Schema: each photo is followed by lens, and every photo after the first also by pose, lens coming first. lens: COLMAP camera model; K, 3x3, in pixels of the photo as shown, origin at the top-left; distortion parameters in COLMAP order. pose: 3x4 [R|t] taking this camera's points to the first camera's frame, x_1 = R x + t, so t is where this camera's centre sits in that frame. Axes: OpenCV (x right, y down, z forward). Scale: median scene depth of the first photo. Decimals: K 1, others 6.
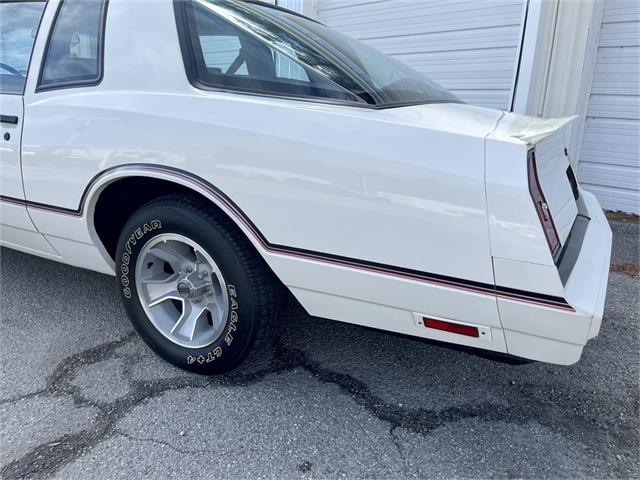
lens RADIAL K [[486.2, 0, 324.2], [0, 486.2, 240.2], [0, 0, 1]] dist [0.065450, -0.132459]
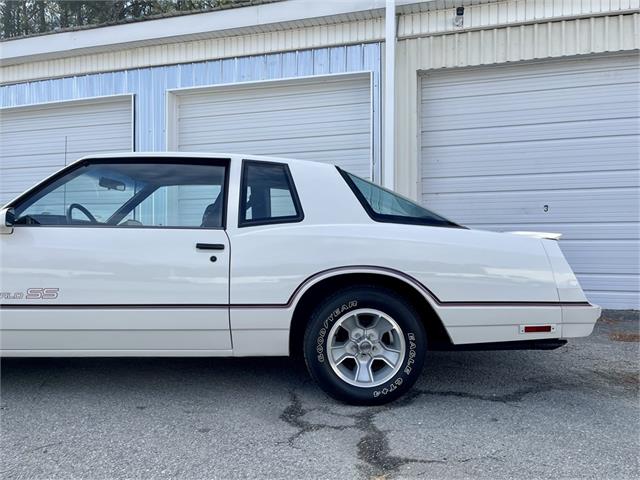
lens RADIAL K [[486.2, 0, 324.2], [0, 486.2, 240.2], [0, 0, 1]] dist [0.065450, -0.132459]
pose [[0.884359, -0.020021, 0.466377, -1.177713], [0.158093, 0.952885, -0.258876, 0.166774], [-0.439221, 0.302671, 0.845858, -0.370884]]
